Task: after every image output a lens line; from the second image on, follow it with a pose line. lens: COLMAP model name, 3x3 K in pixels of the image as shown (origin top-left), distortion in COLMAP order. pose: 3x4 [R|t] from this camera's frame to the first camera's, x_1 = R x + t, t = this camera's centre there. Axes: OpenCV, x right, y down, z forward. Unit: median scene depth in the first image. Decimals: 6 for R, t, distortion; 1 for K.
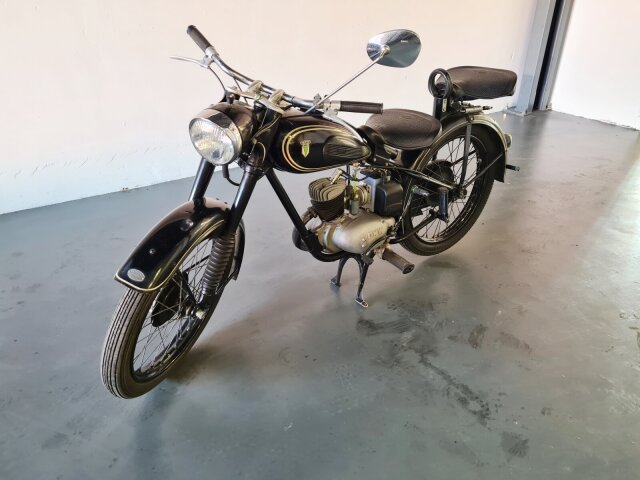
lens RADIAL K [[487.9, 0, 320.1], [0, 487.9, 241.3], [0, 0, 1]] dist [0.029628, 0.013002]
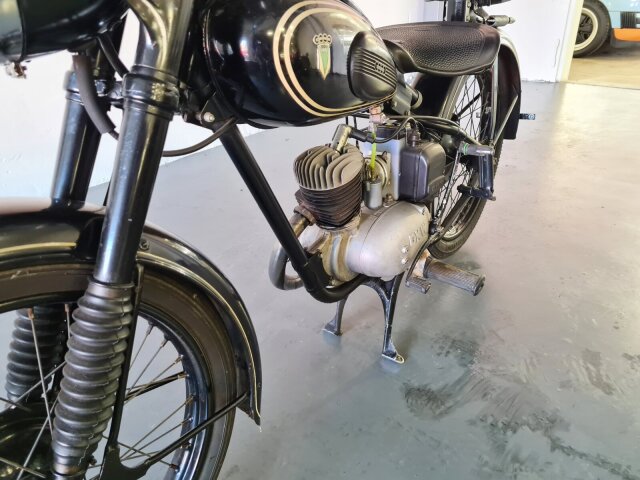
lens RADIAL K [[487.9, 0, 324.2], [0, 487.9, 238.9], [0, 0, 1]] dist [0.029628, 0.013002]
pose [[0.950716, -0.174666, 0.256187, -0.132117], [0.183153, 0.983039, -0.009460, -0.025997], [-0.250190, 0.055915, 0.966581, 0.484485]]
